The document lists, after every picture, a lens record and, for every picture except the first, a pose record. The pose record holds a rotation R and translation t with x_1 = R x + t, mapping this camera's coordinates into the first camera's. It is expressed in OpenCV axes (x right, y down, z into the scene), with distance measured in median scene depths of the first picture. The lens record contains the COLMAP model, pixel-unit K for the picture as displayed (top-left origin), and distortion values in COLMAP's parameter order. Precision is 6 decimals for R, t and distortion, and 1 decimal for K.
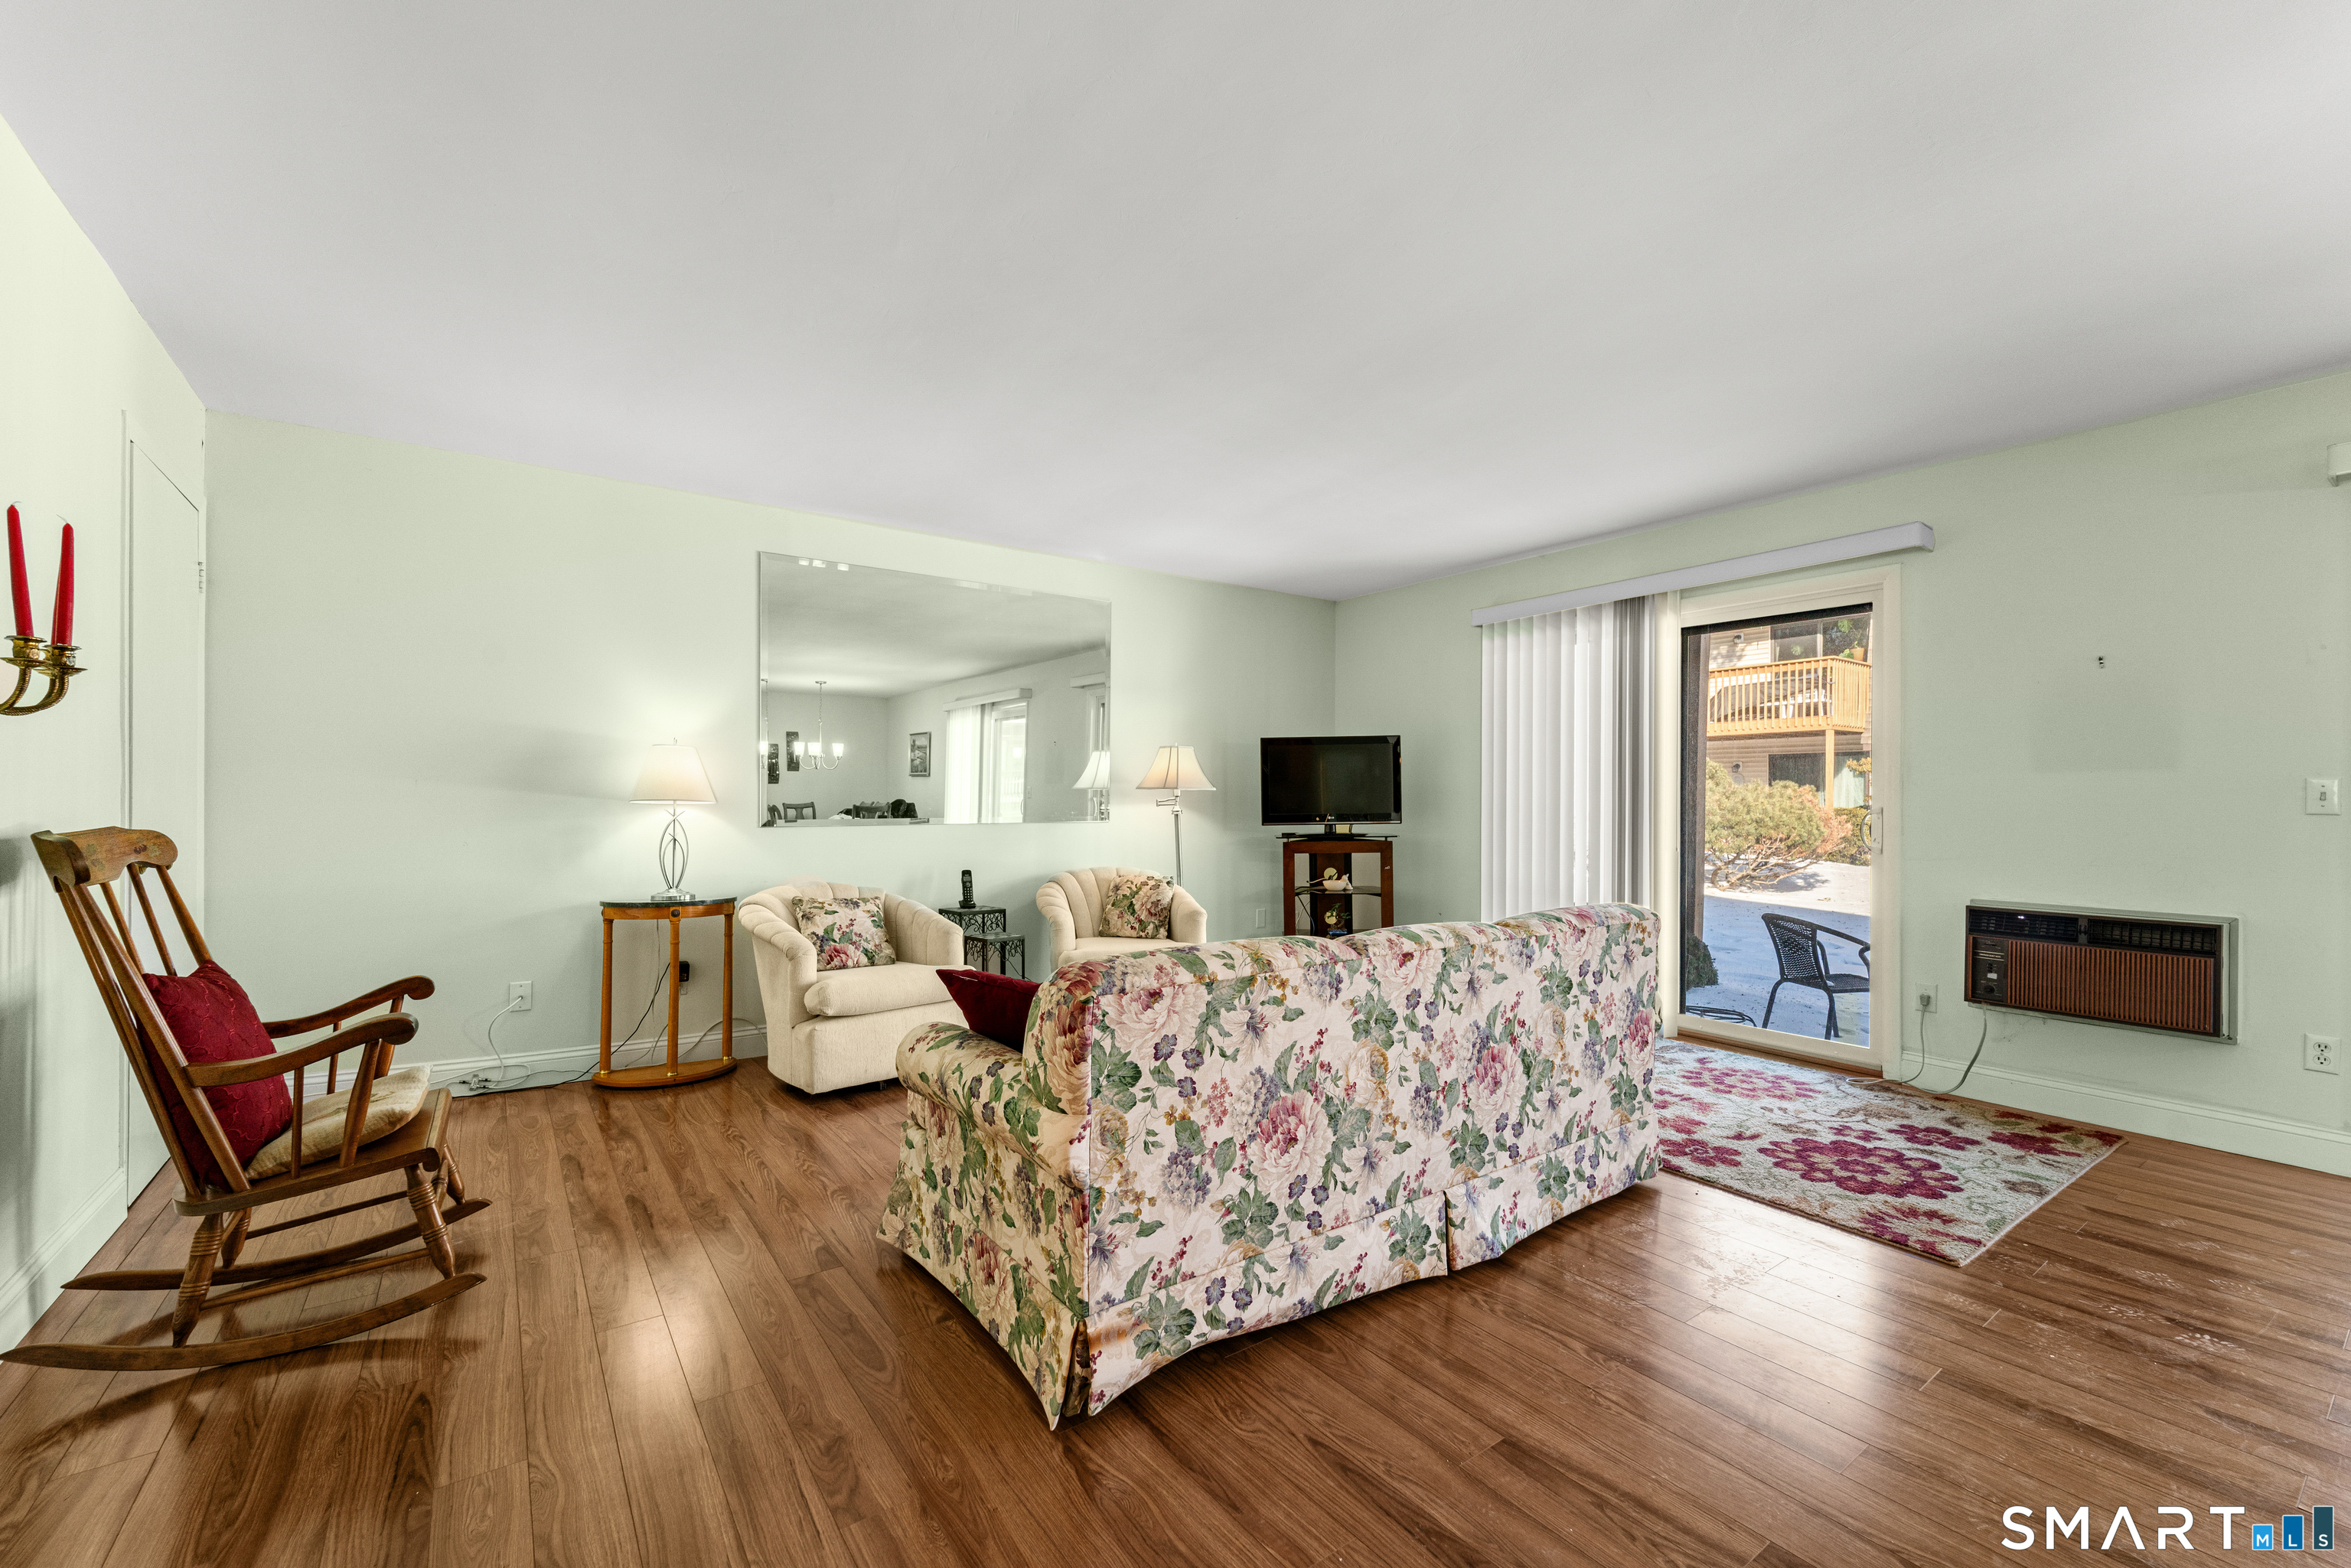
lens RADIAL K [[948.0, 0, 1169.1], [0, 948.0, 793.3], [0, 0, 1]] dist [0.000422, -0.000461]
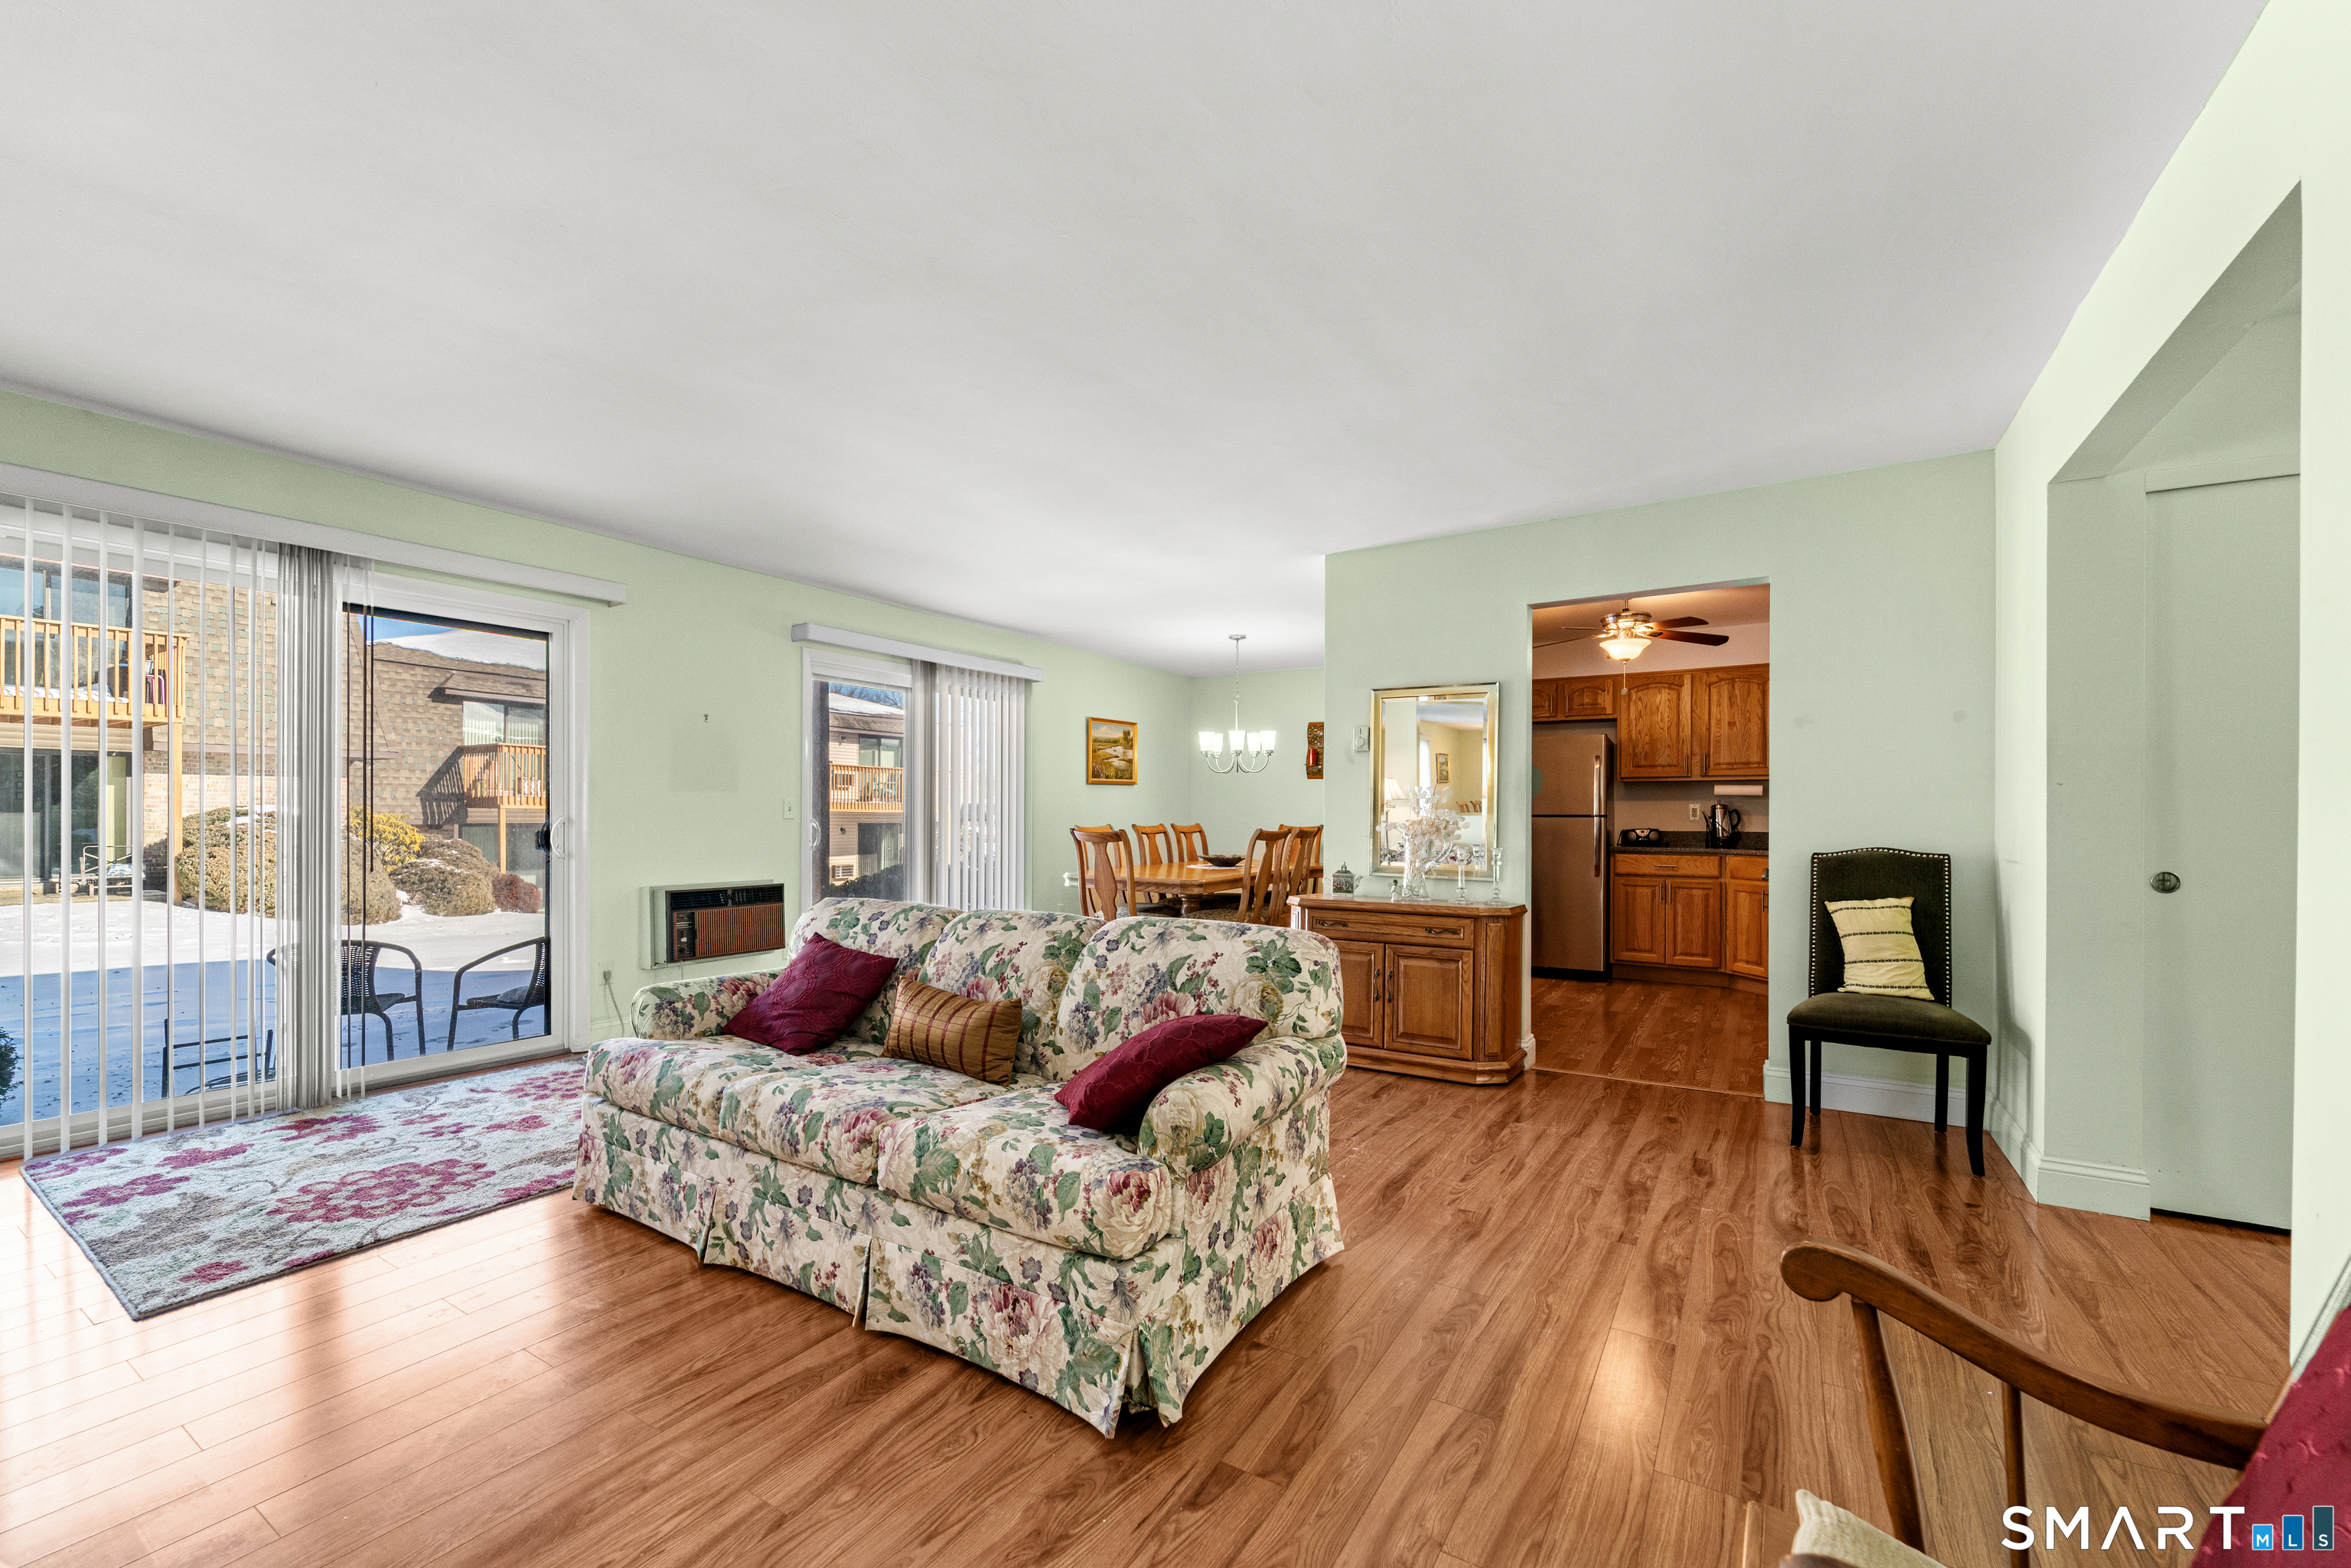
lens RADIAL K [[955.5, 0, 1162.9], [0, 955.5, 818.7], [0, 0, 1]] dist [-0.000762, -0.001225]
pose [[-0.371595, -0.010110, 0.928340, -0.594030], [-0.009849, 0.999927, 0.006947, 0.002223], [-0.928343, -0.006562, -0.371667, 0.781413]]
